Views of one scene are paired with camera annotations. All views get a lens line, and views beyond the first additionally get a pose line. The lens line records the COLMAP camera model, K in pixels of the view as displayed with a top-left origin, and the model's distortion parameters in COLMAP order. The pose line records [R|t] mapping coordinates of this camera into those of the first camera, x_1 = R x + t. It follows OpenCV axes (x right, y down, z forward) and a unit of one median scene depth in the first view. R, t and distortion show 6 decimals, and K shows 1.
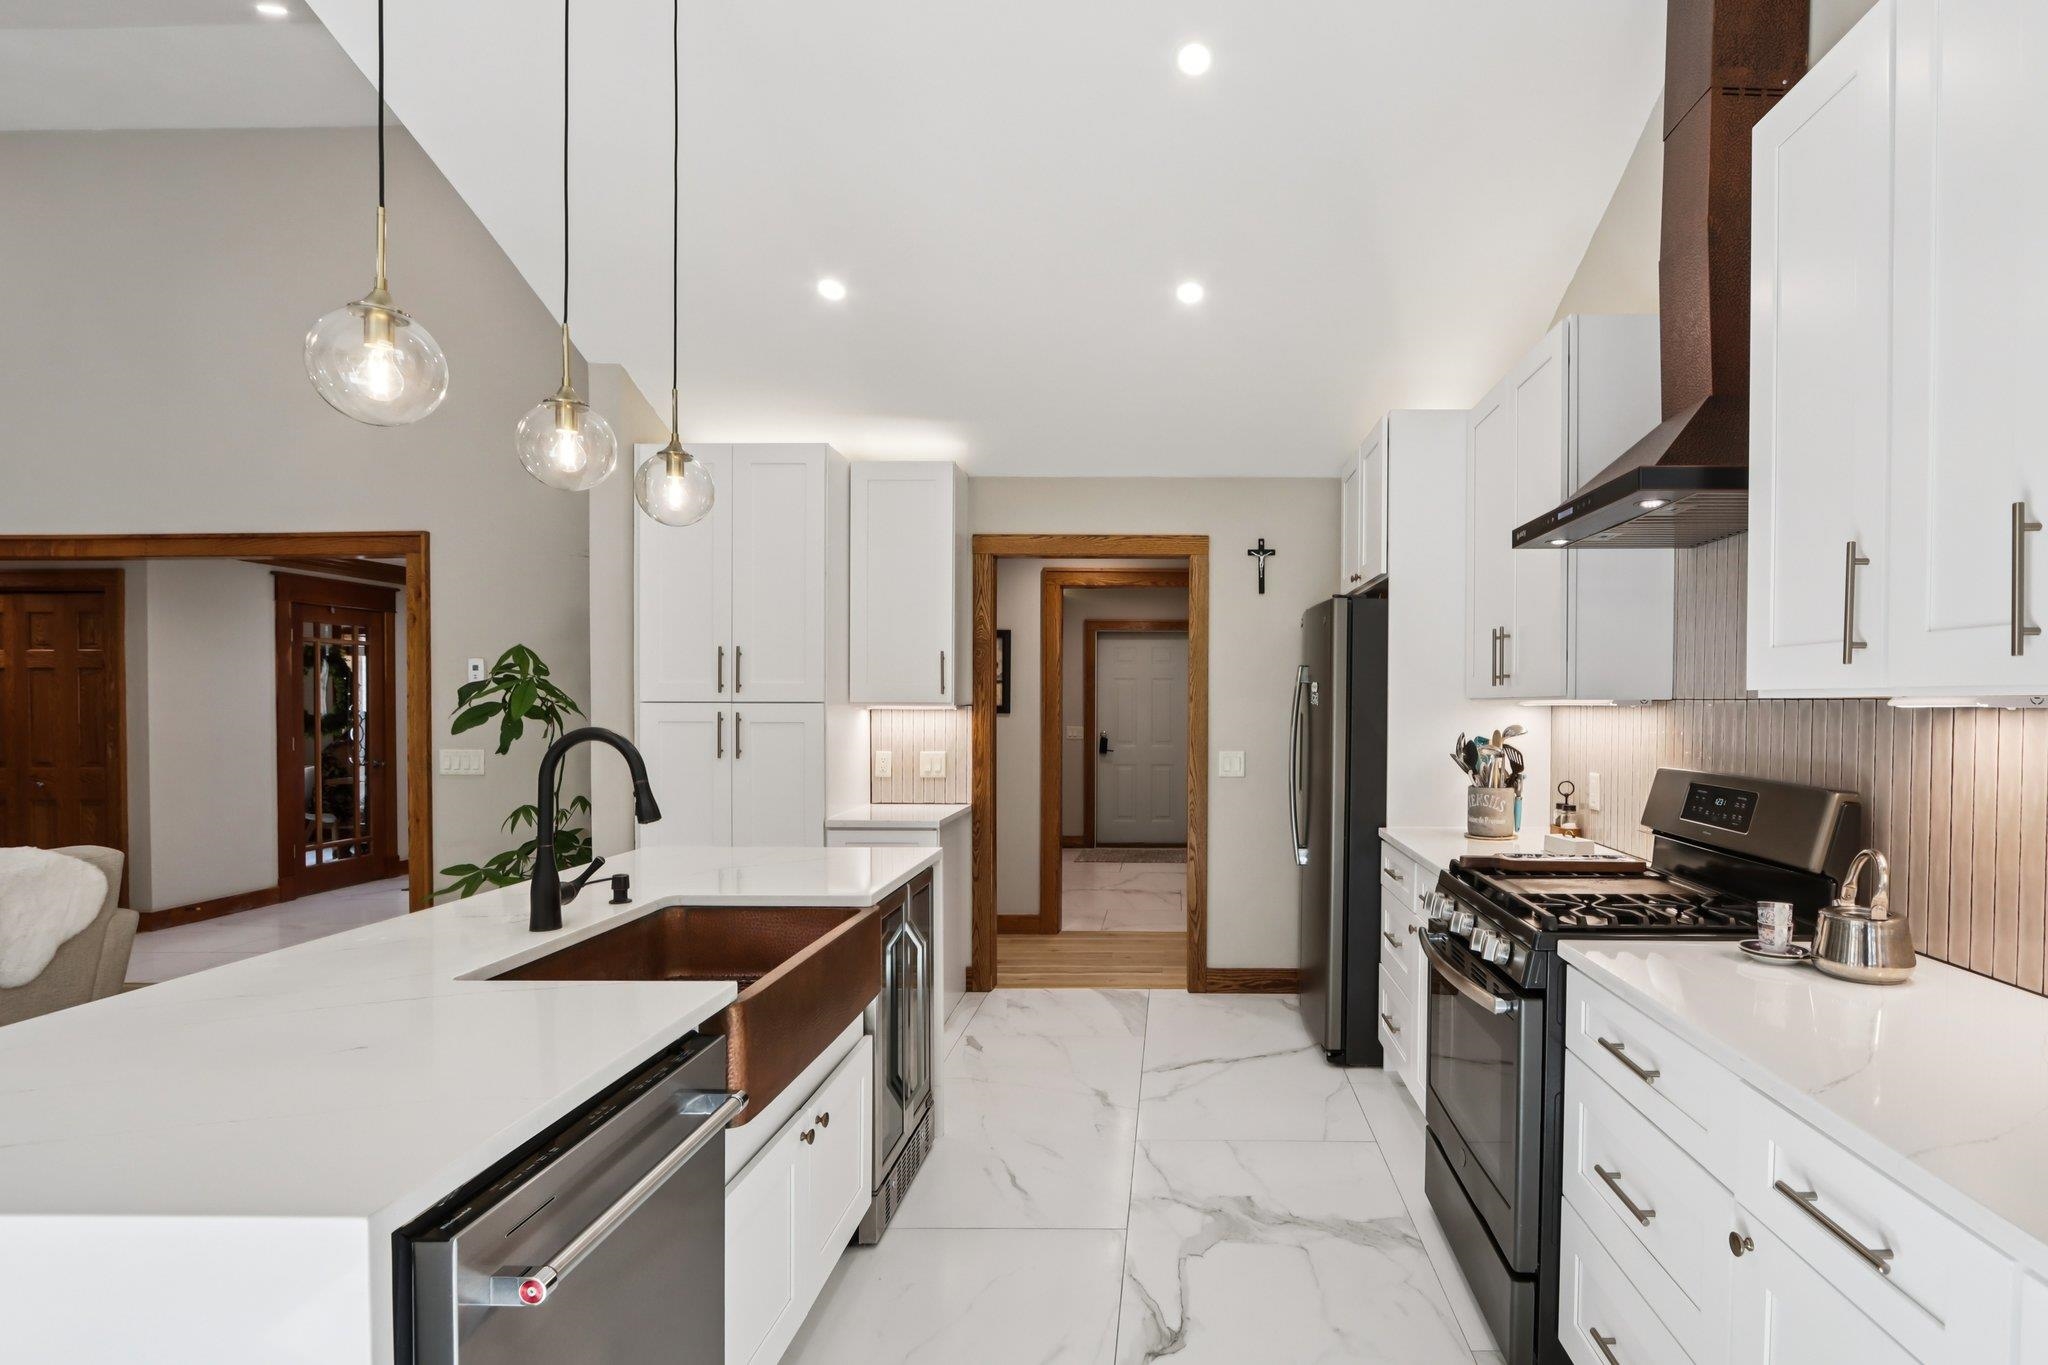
lens RADIAL K [[1014.4, 0, 1175.3], [0, 1014.4, 715.9], [0, 0, 1]] dist [0.000713, -0.001393]
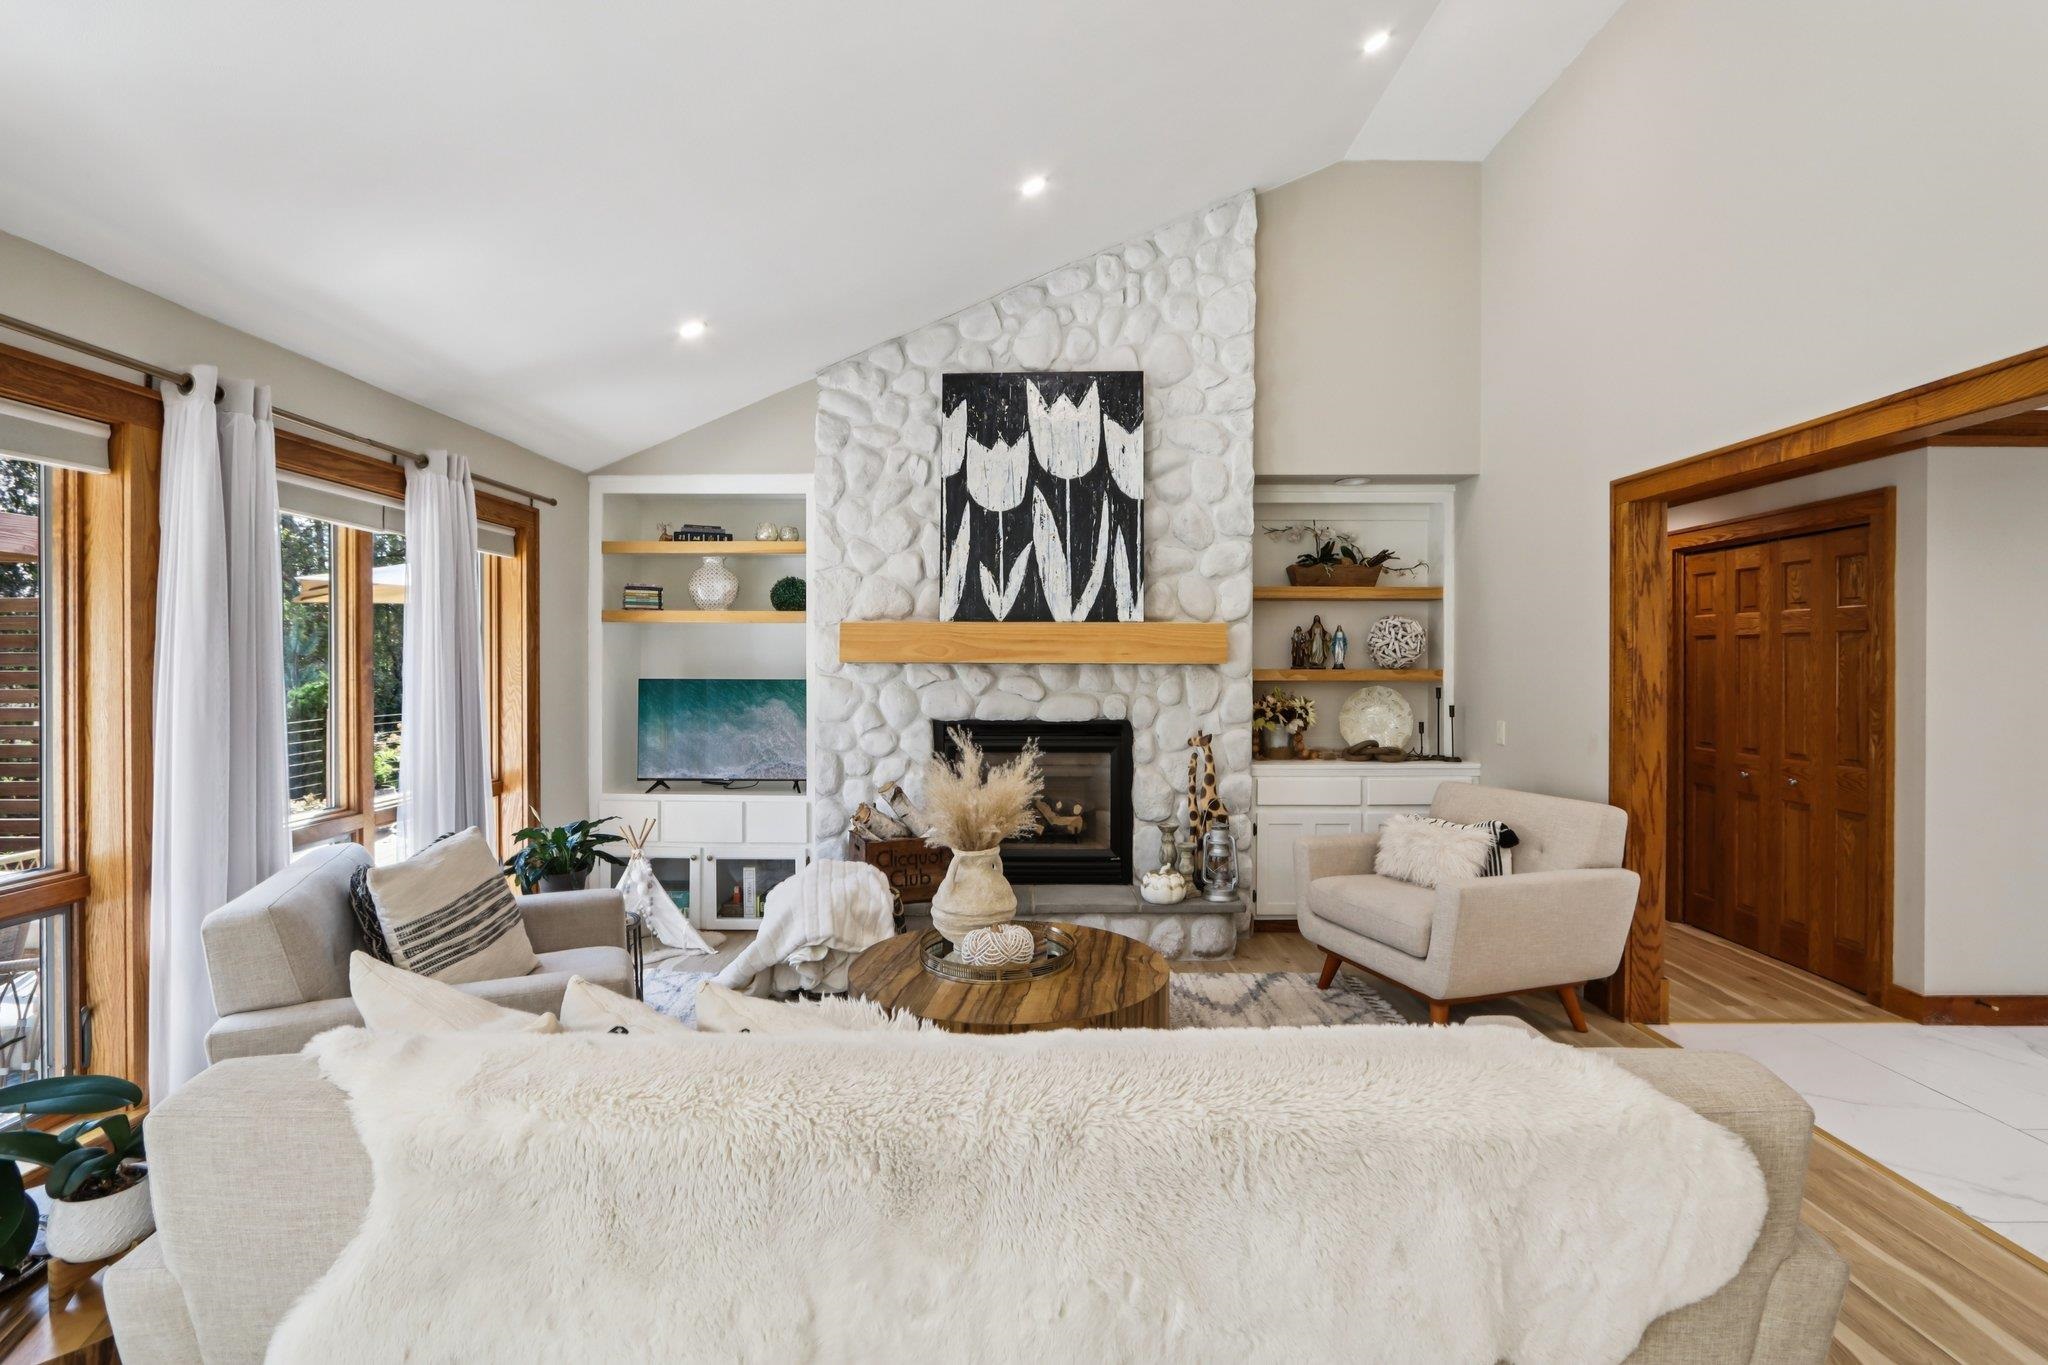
lens RADIAL K [[950.3, 0, 1019.1], [0, 950.3, 668.8], [0, 0, 1]] dist [-0.022079, 0.004672]
pose [[-0.003435, 0.006076, -0.999976, -0.678523], [-0.012995, 0.999897, 0.006120, -0.027939], [0.999910, 0.013015, -0.003356, 0.693056]]
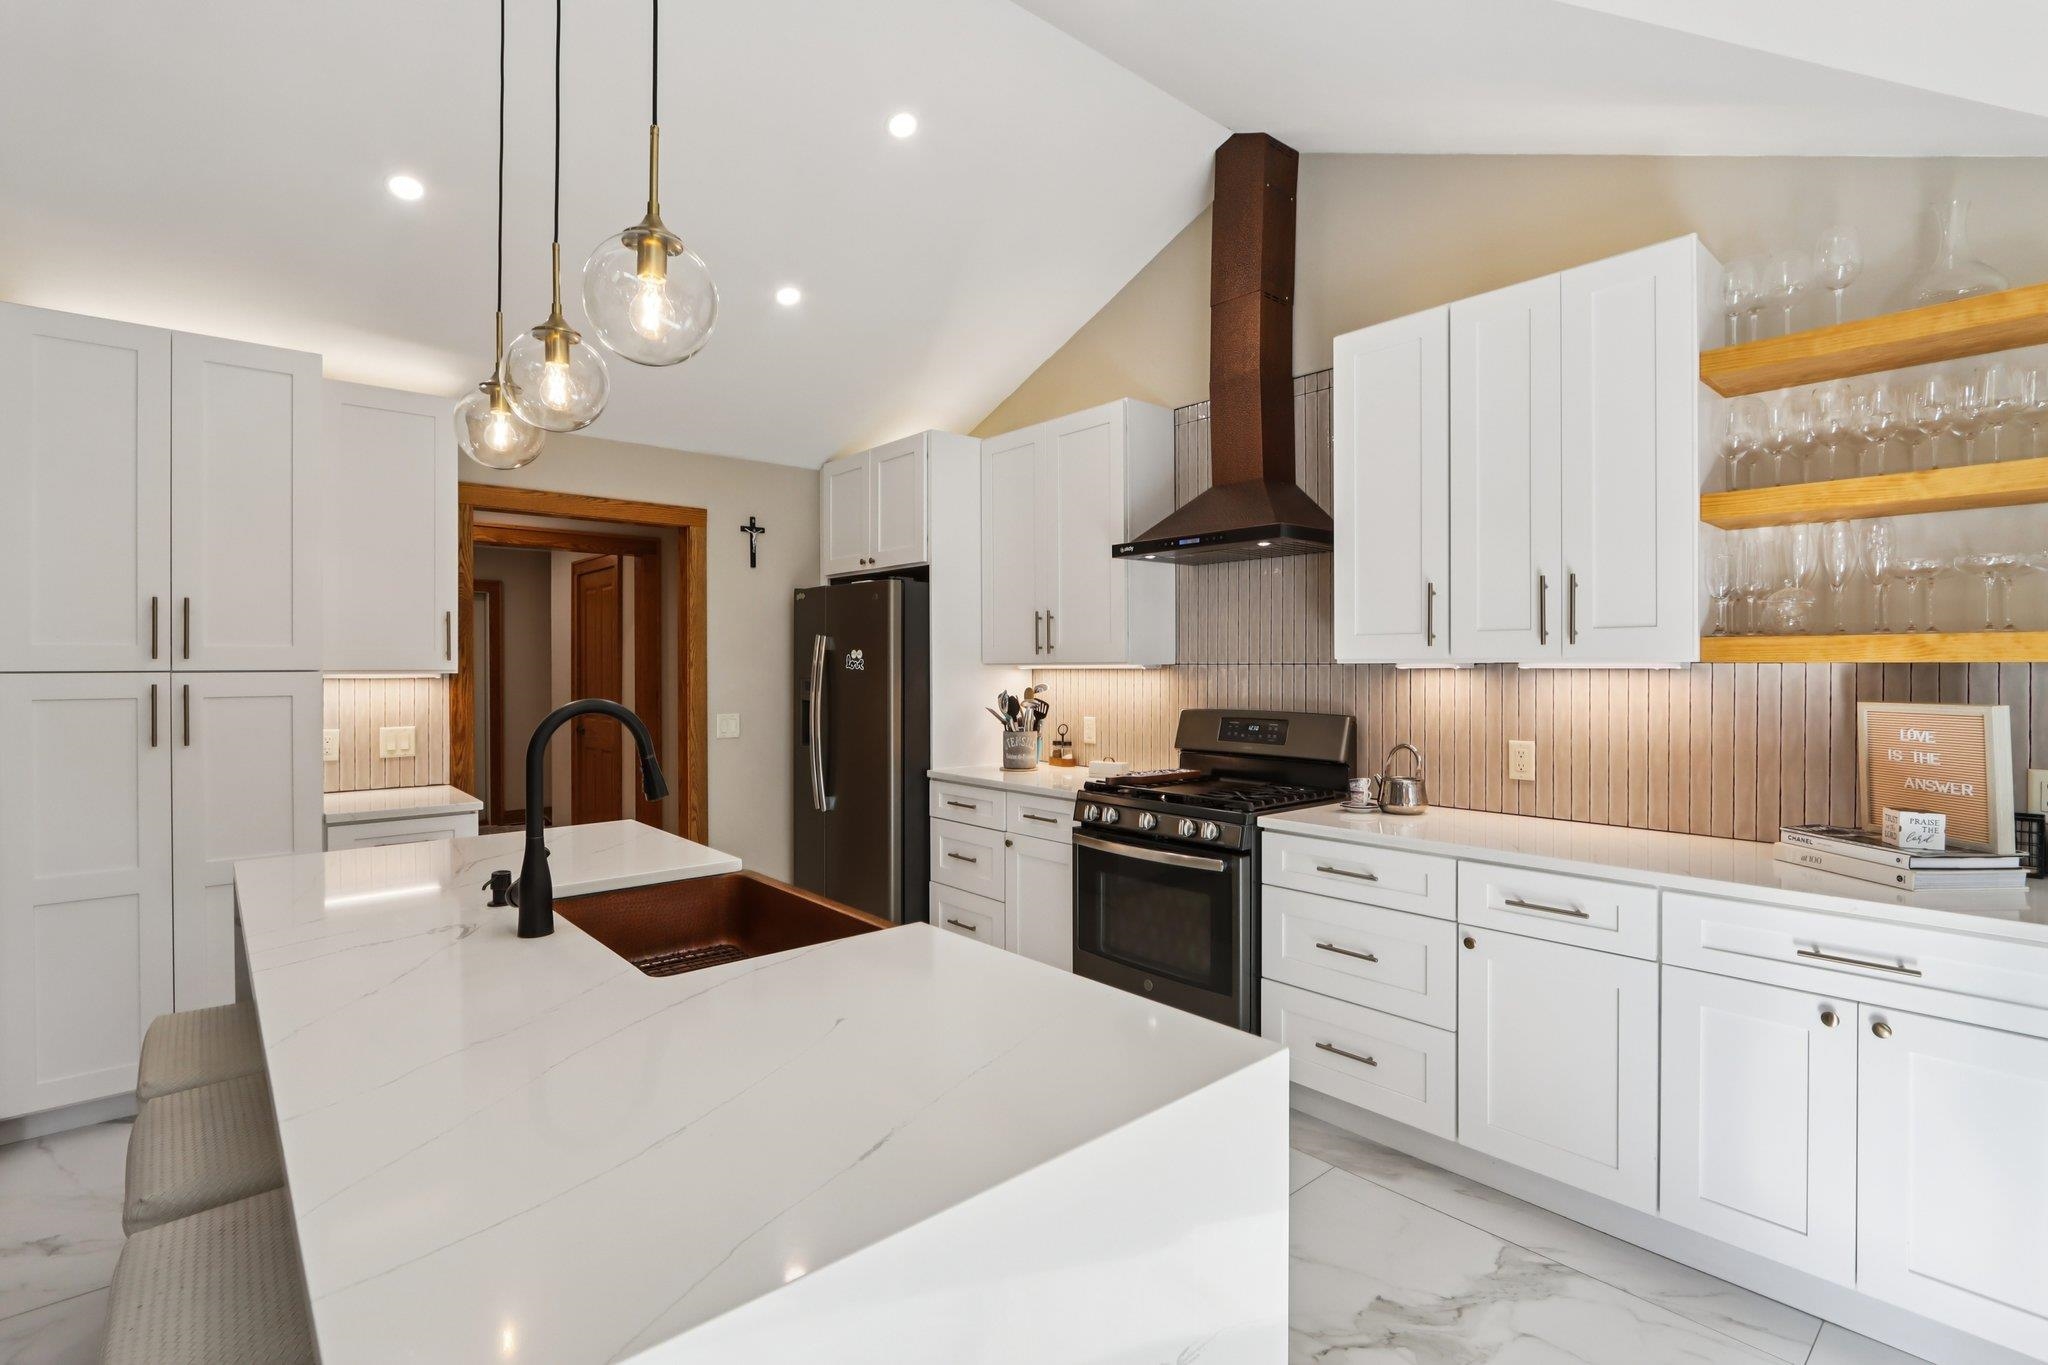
lens RADIAL K [[950.3, 0, 1018.8], [0, 950.3, 670.2], [0, 0, 1]] dist [-0.022079, 0.004672]
pose [[0.756033, -0.007450, 0.654491, -0.493916], [0.013222, 0.999905, -0.003893, -0.004093], [-0.654400, 0.011597, 0.756060, 0.068850]]
